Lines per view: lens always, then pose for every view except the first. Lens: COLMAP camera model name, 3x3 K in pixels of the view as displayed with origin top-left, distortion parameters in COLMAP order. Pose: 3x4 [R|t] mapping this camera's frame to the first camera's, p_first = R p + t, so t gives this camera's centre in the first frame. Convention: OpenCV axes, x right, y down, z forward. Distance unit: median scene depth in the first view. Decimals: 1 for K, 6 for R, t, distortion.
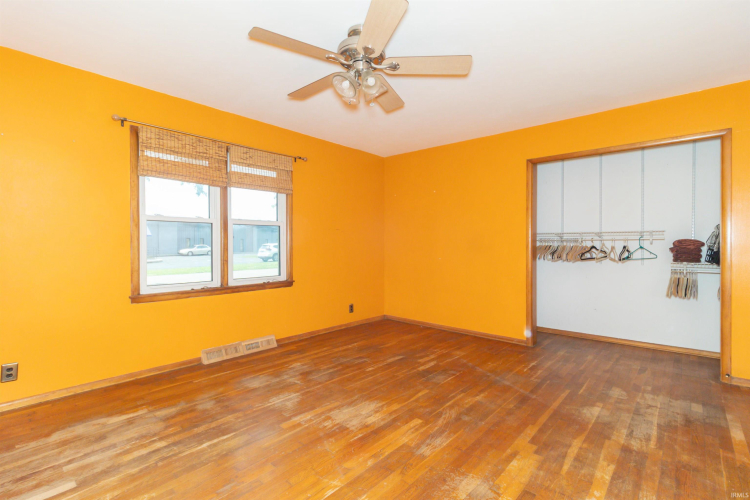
lens RADIAL K [[351.3, 0, 375.0], [0, 351.3, 250.0], [0, 0, 1]] dist [0.000386, 0.000230]
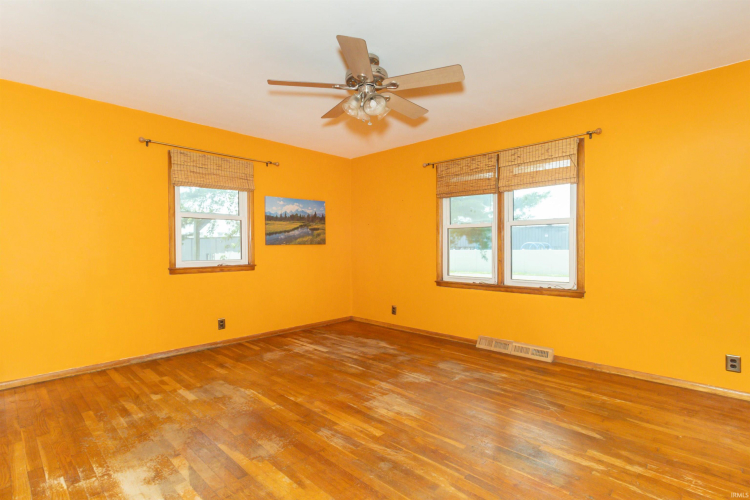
lens RADIAL K [[356.0, 0, 373.7], [0, 356.0, 258.8], [0, 0, 1]] dist [0.001805, 0.000234]
pose [[-0.025040, 0.035360, -0.999061, 0.881145], [-0.012841, 0.999280, 0.035690, -0.013468], [0.999604, 0.013723, -0.024568, 0.833023]]
